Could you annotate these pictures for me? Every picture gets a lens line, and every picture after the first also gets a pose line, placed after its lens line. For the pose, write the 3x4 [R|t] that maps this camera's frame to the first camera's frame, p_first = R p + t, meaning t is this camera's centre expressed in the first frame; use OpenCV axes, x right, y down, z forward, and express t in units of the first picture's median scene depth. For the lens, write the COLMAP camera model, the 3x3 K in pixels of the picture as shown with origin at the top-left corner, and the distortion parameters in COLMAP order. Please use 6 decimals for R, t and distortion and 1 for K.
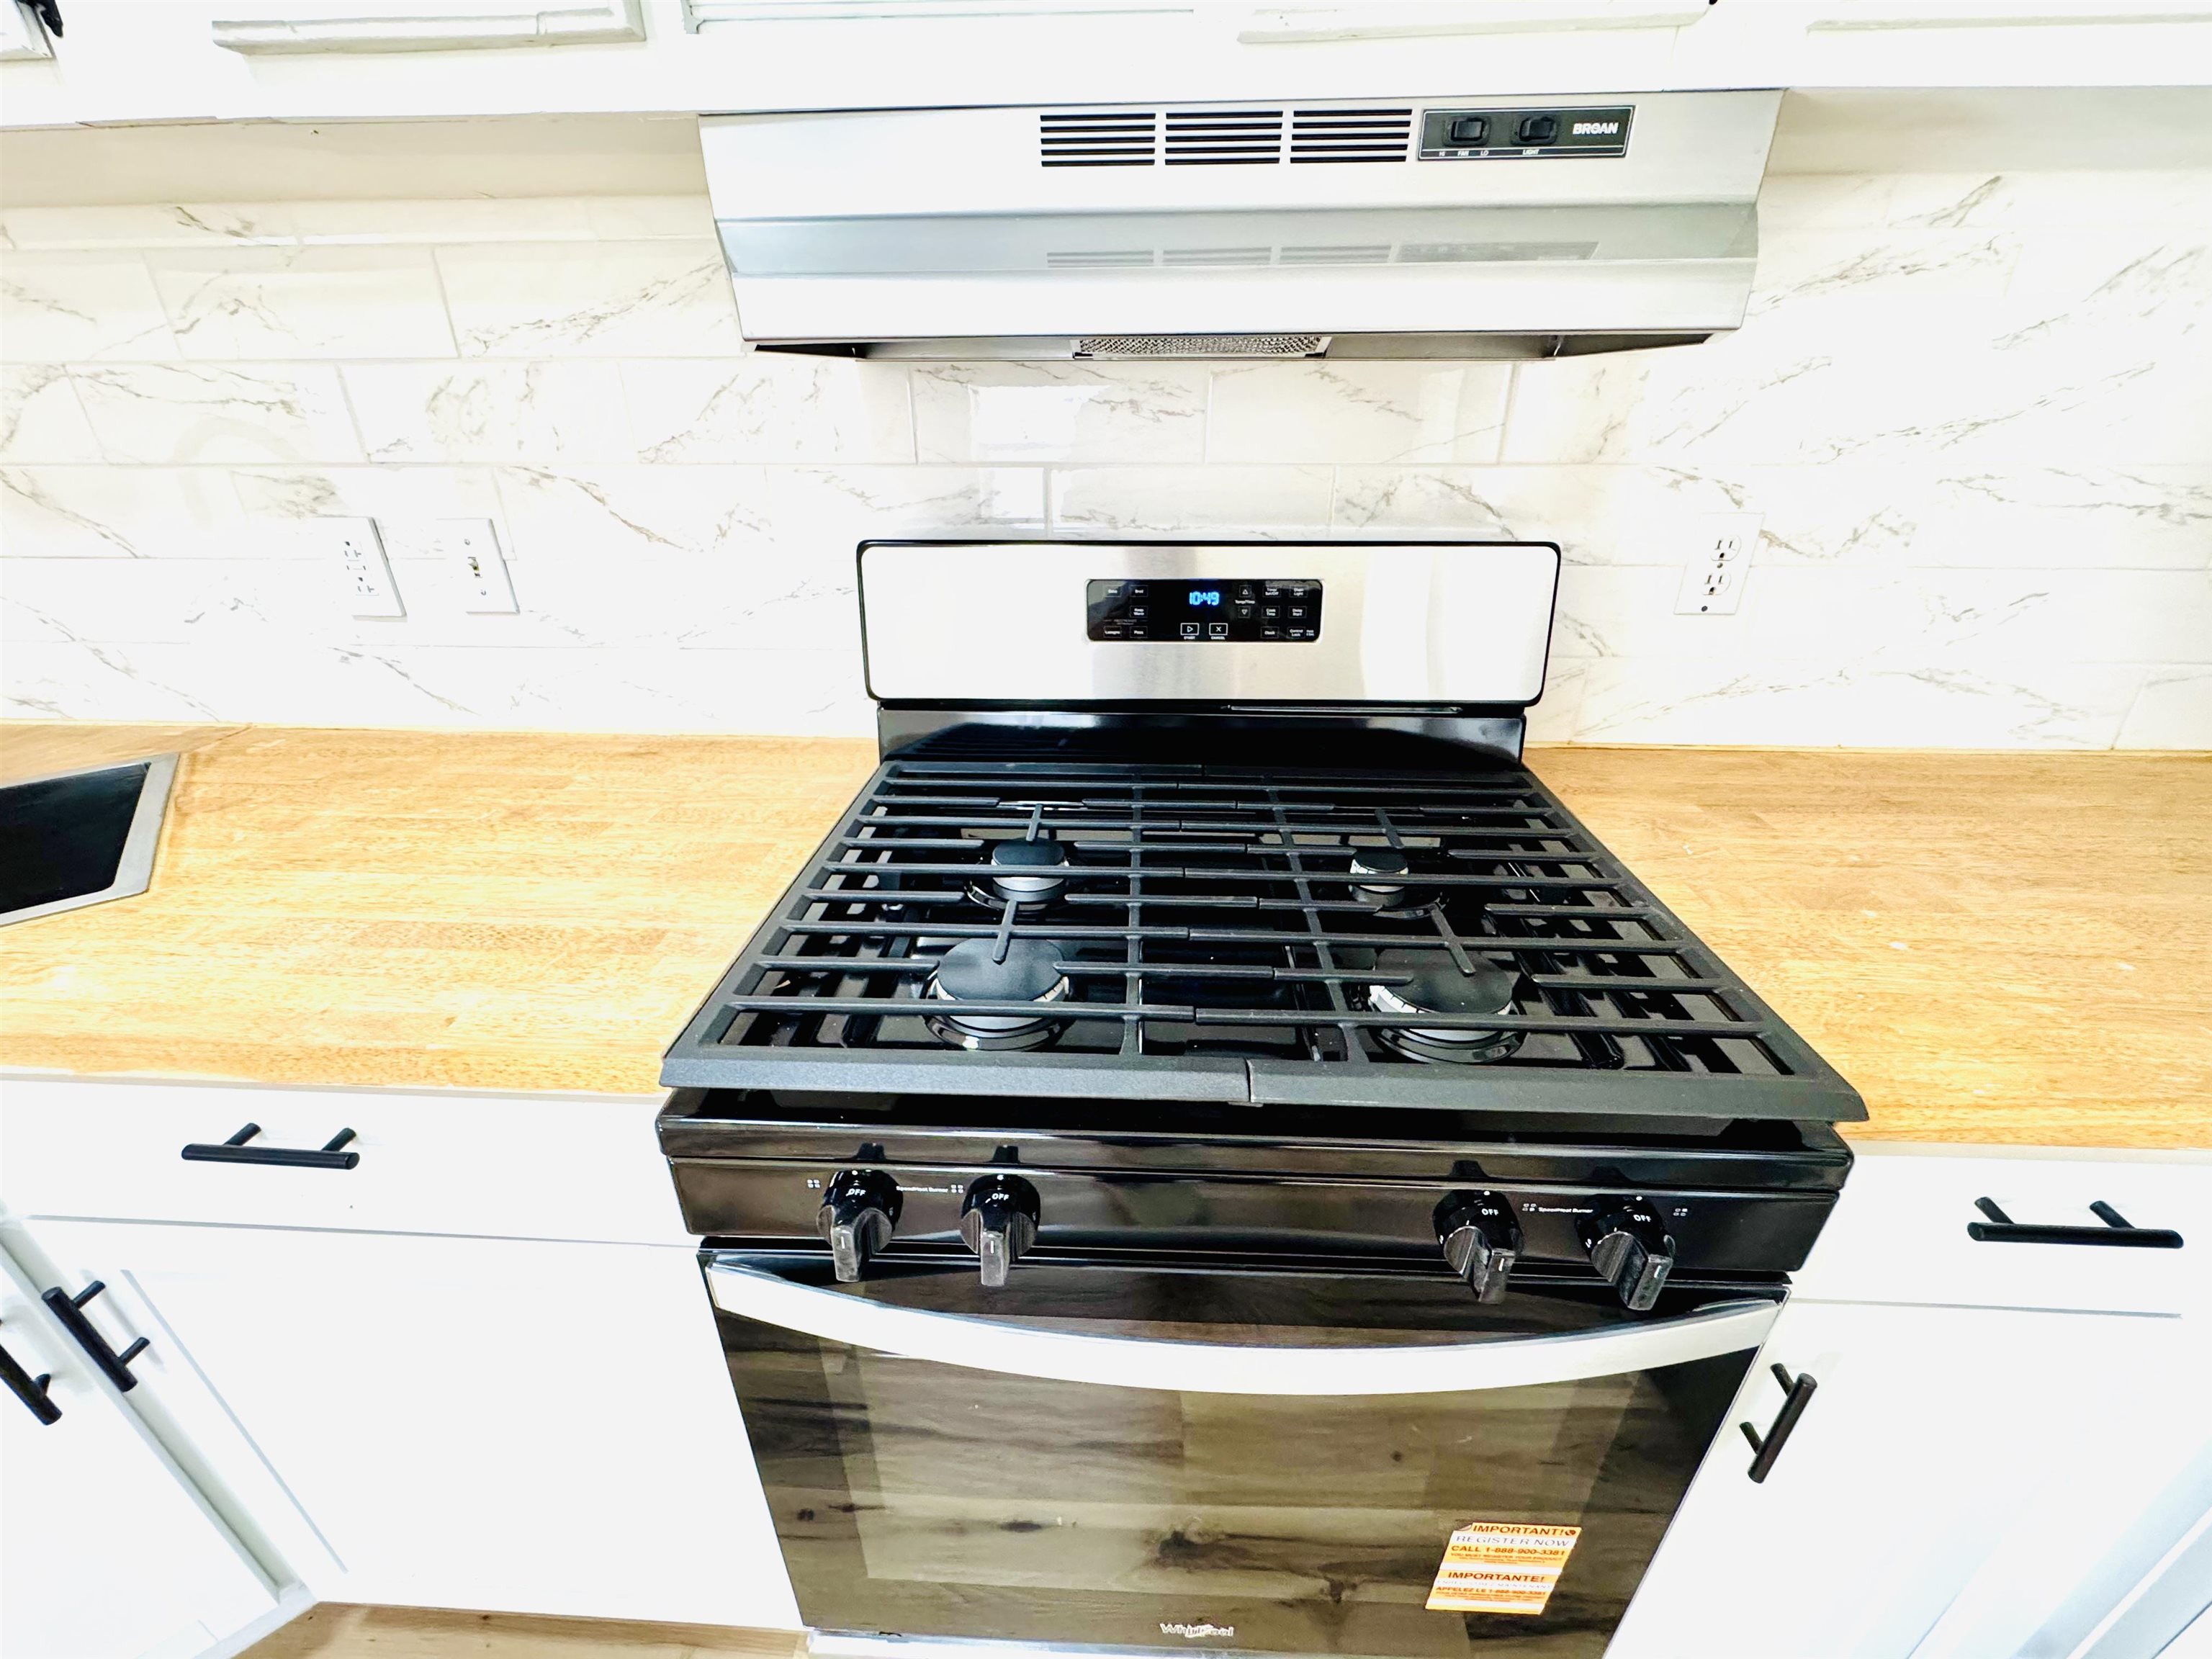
lens RADIAL K [[885.9, 0, 1106.6], [0, 885.9, 826.6], [0, 0, 1]] dist [-0.005737, 0.000831]
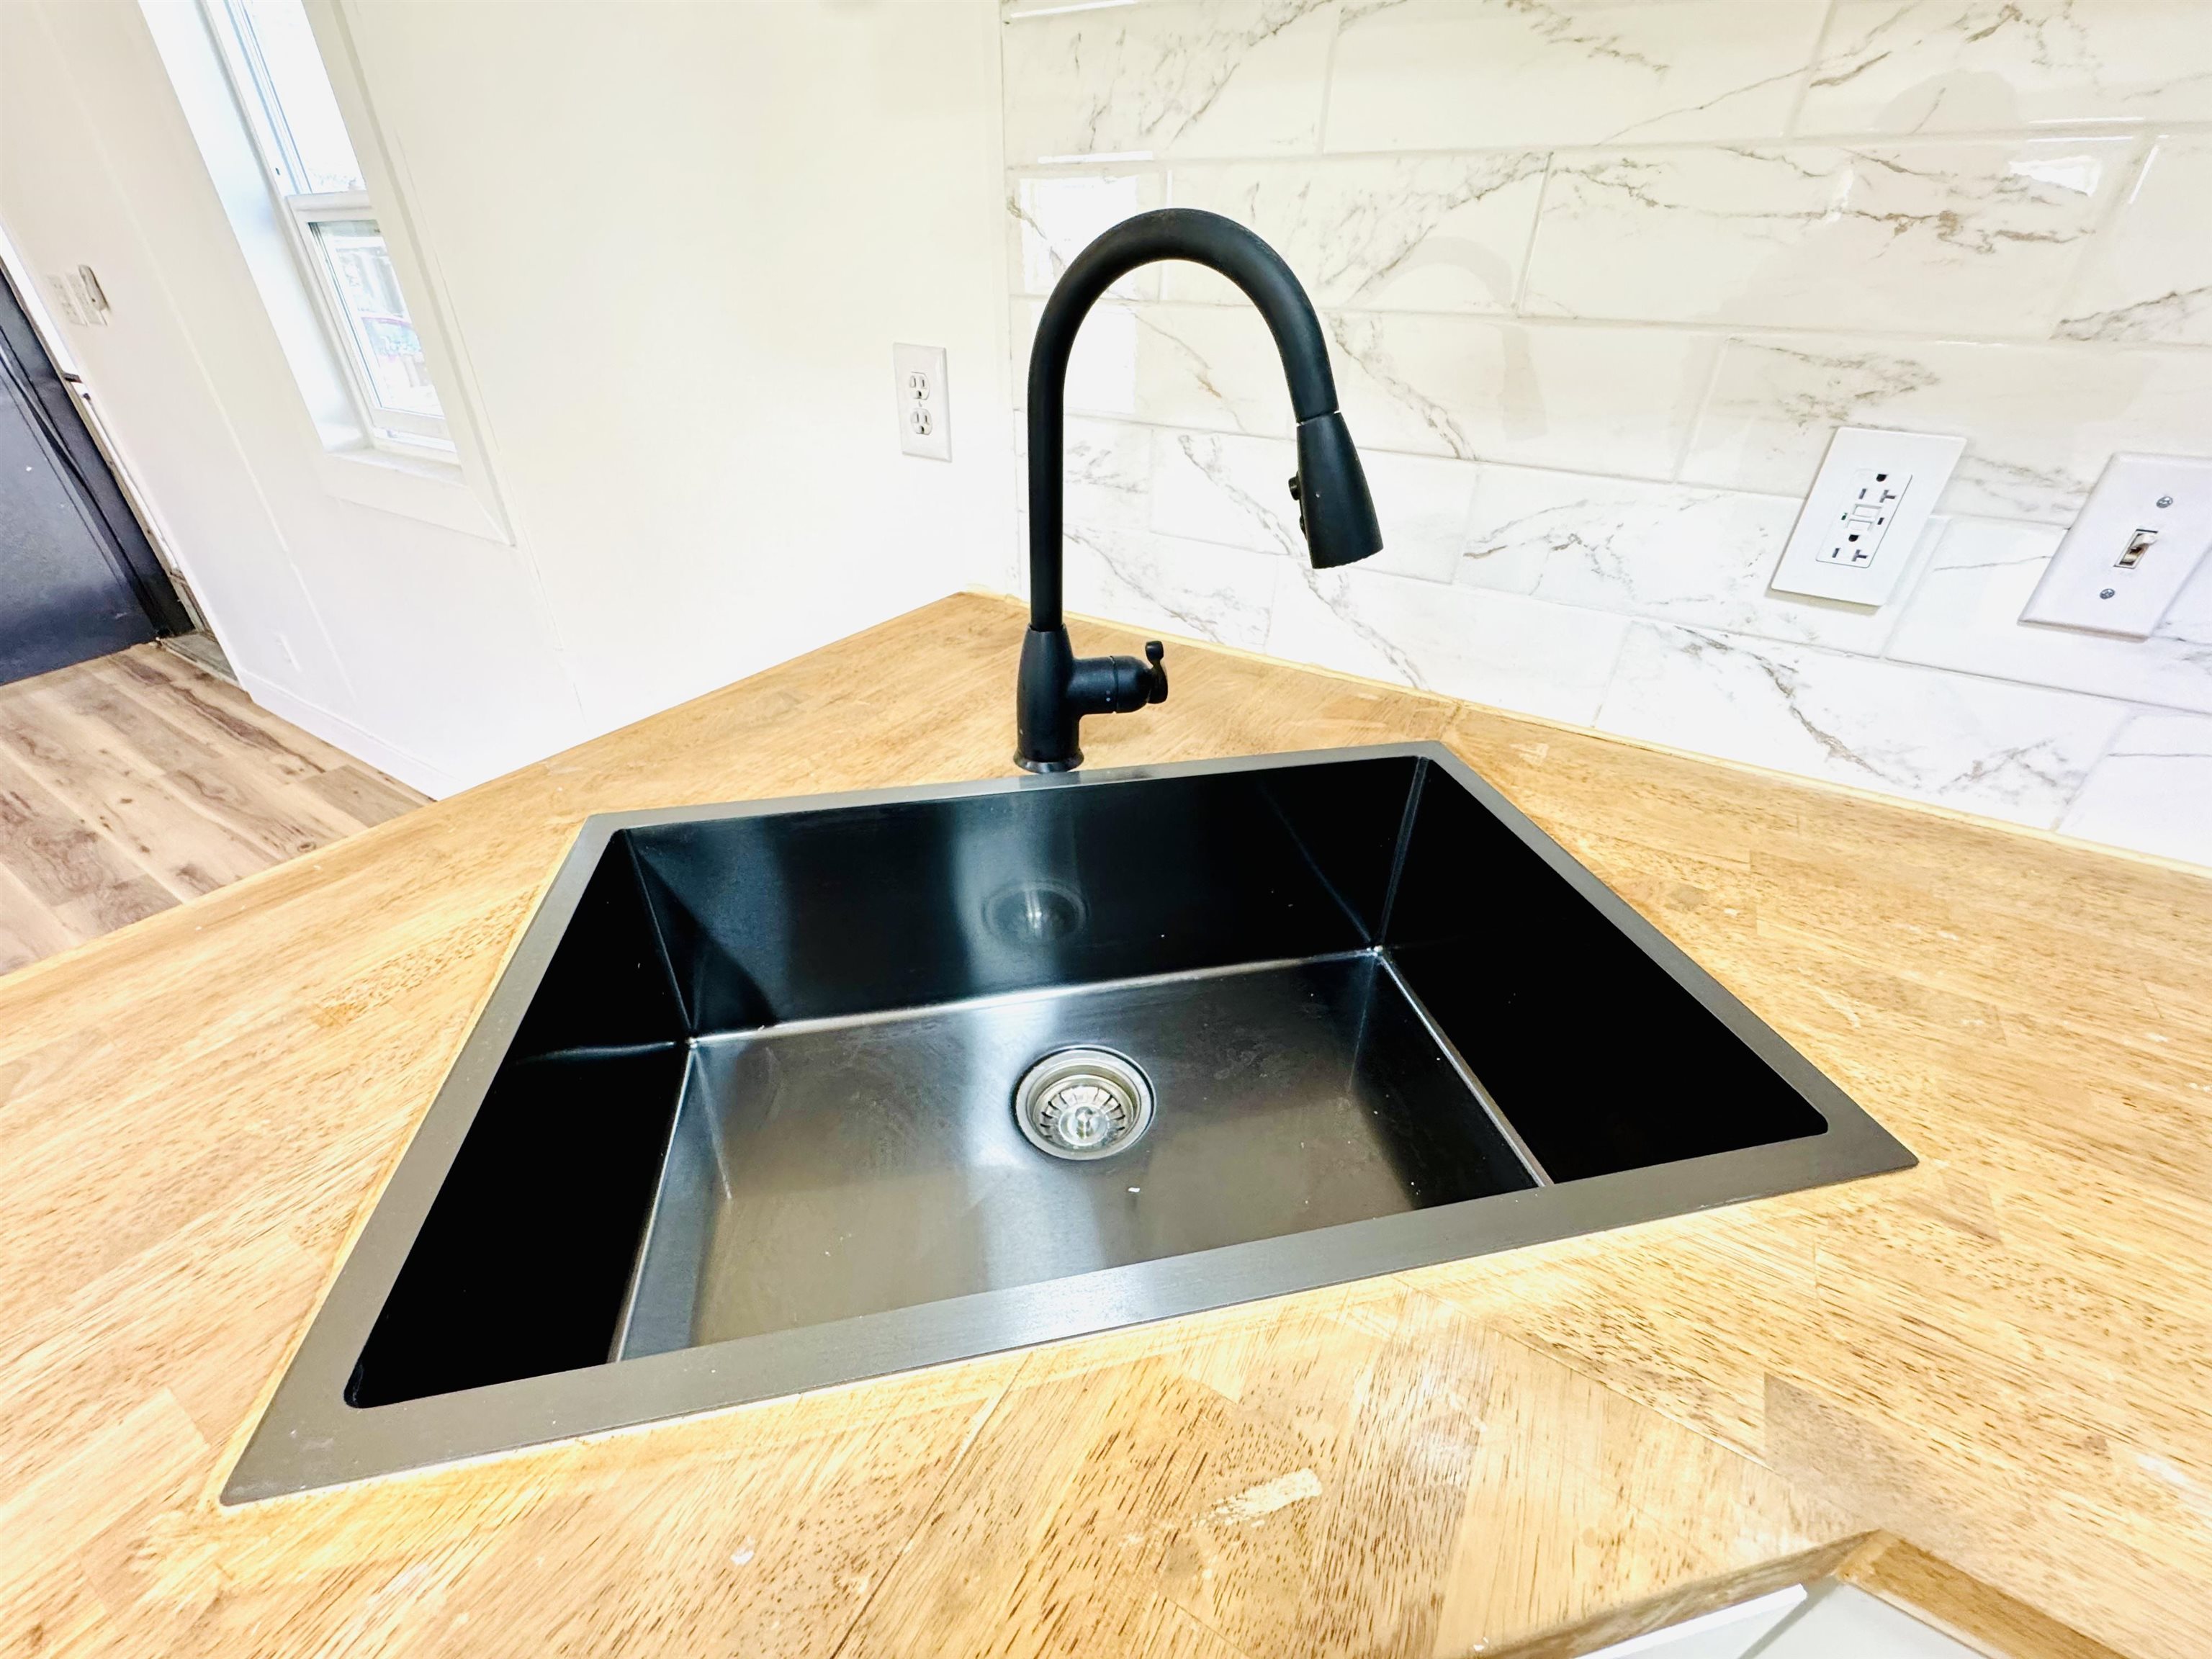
lens RADIAL K [[885.9, 0, 1104.8], [0, 885.9, 830.0], [0, 0, 1]] dist [-0.005737, 0.000831]
pose [[0.877307, 0.271700, -0.395616, -1.138988], [-0.229684, 0.961483, 0.150982, -0.071585], [0.421400, -0.041590, 0.905921, 0.265615]]
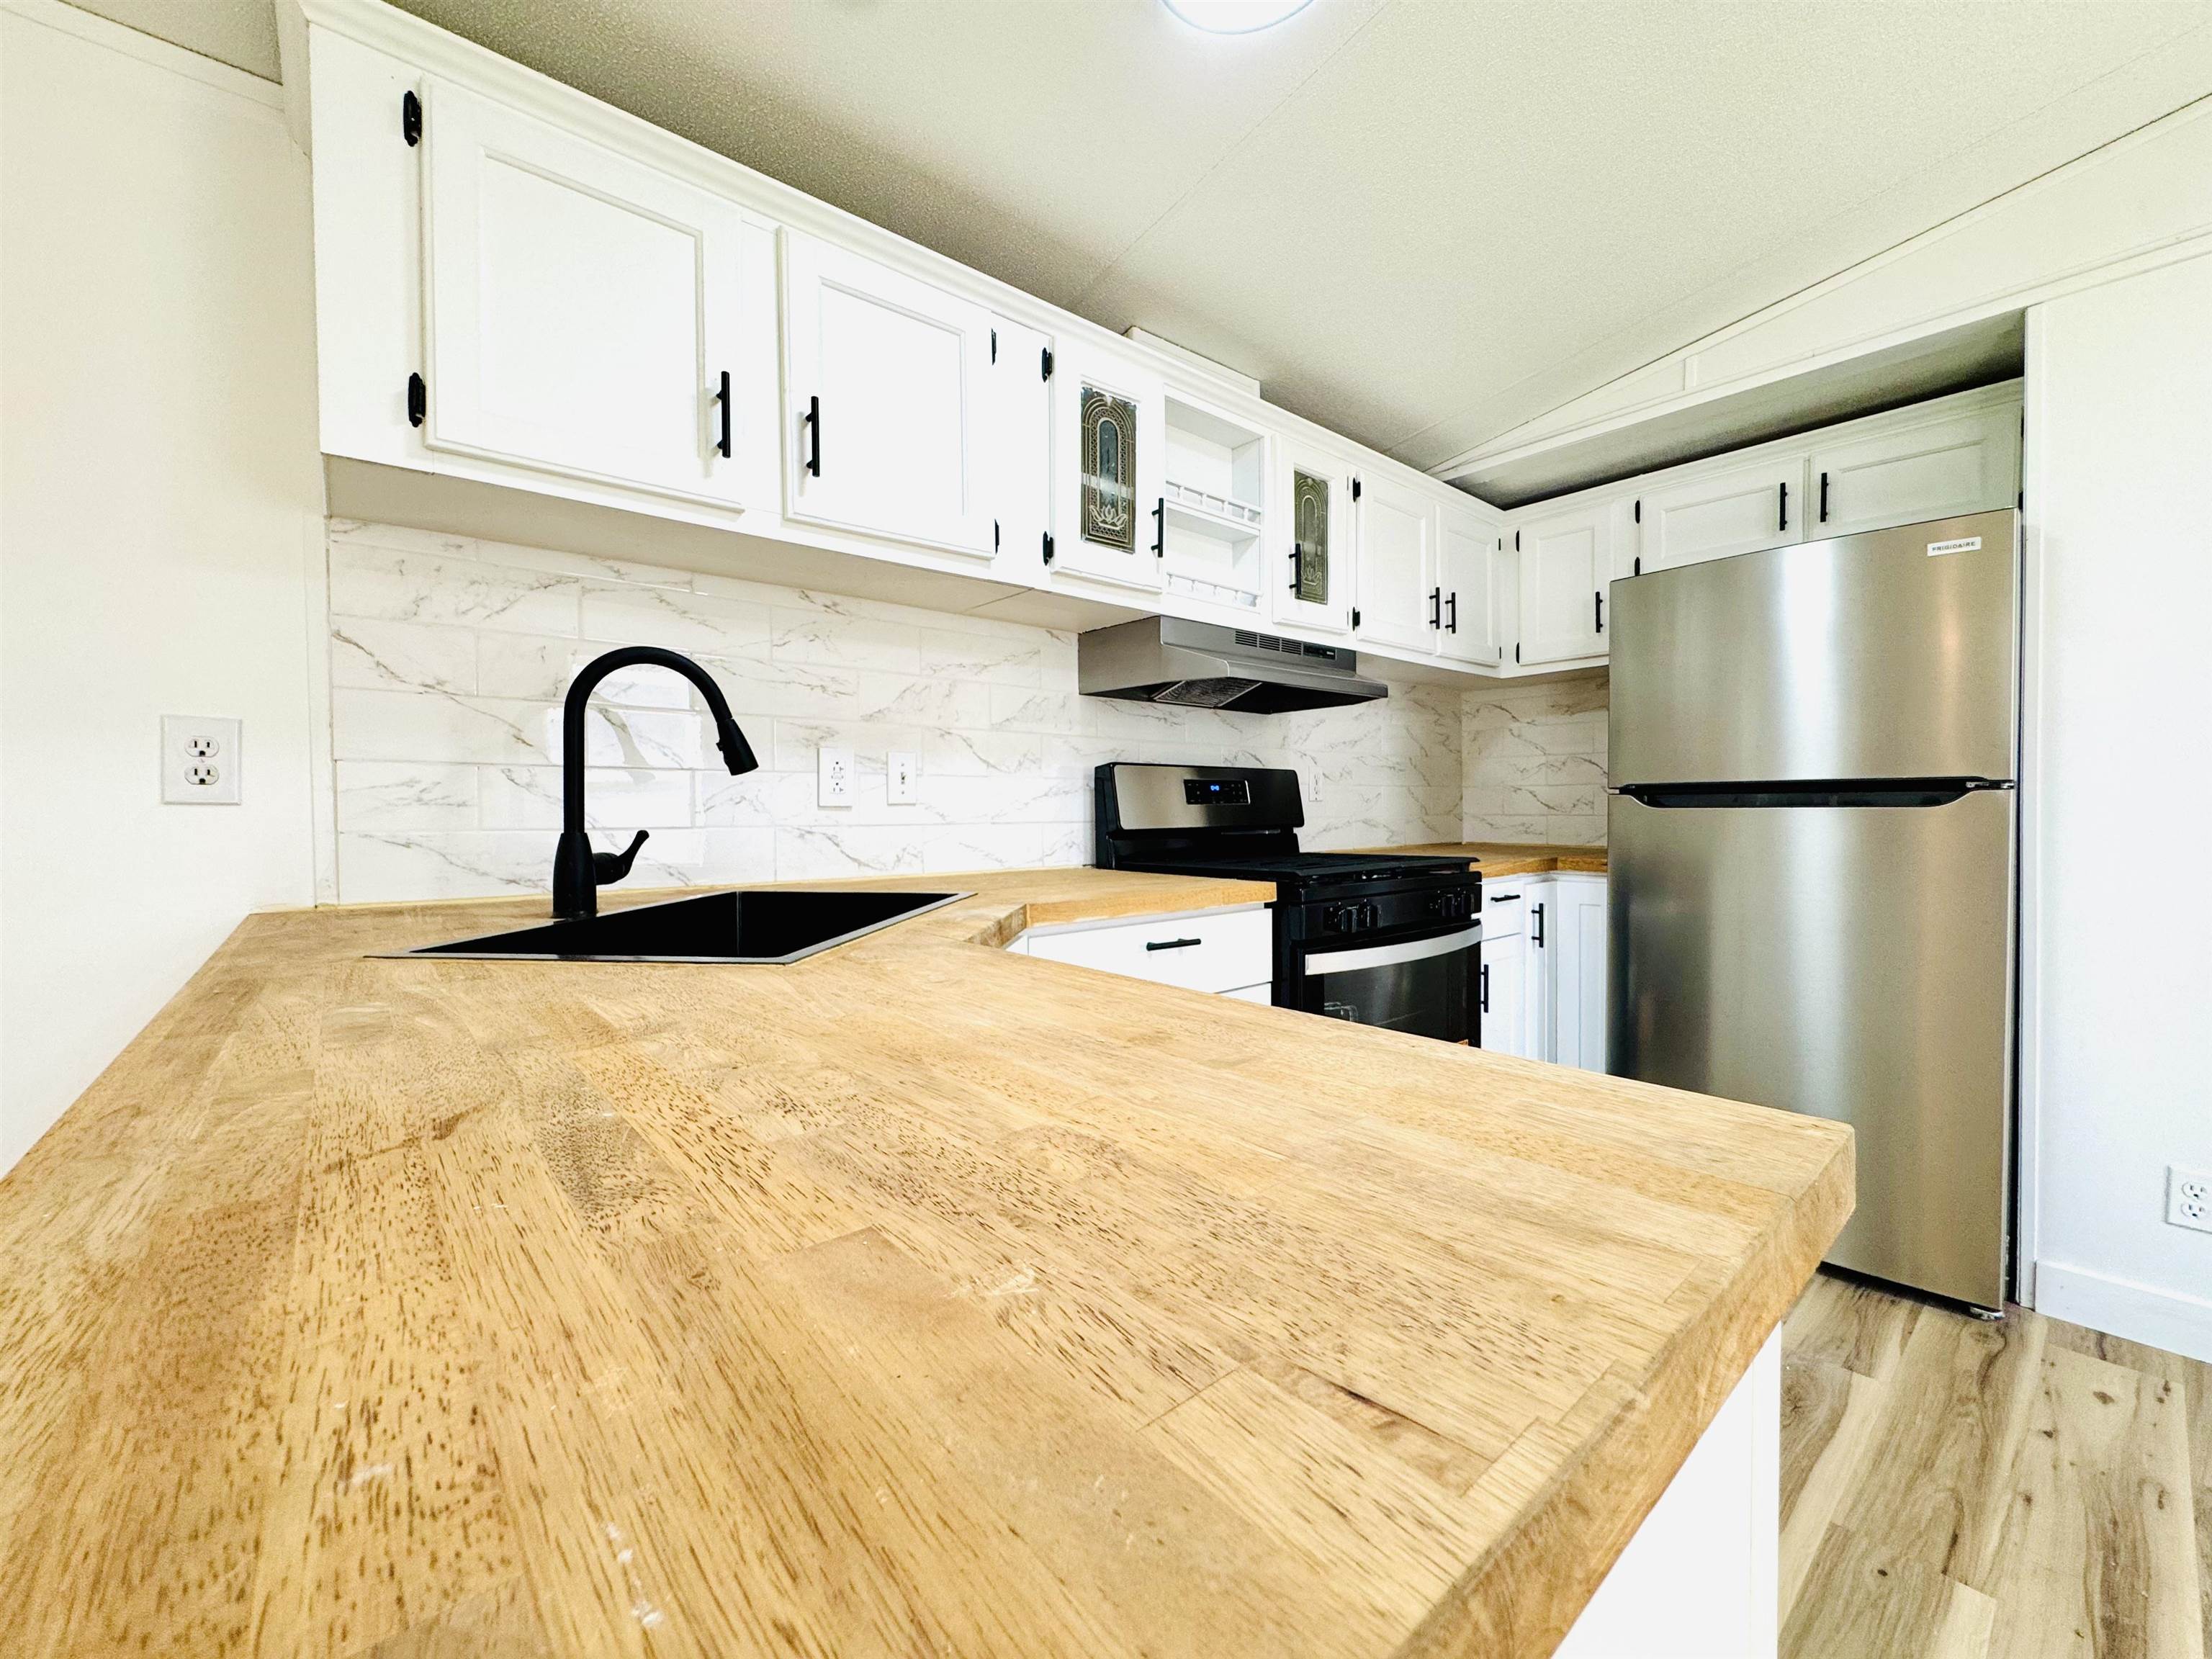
lens RADIAL K [[885.9, 0, 1104.8], [0, 885.9, 827.6], [0, 0, 1]] dist [-0.005737, 0.000831]
pose [[0.728947, -0.014996, 0.684406, -1.841261], [0.302529, 0.903893, -0.302412, 0.510354], [-0.614095, 0.427495, 0.663427, -0.427472]]
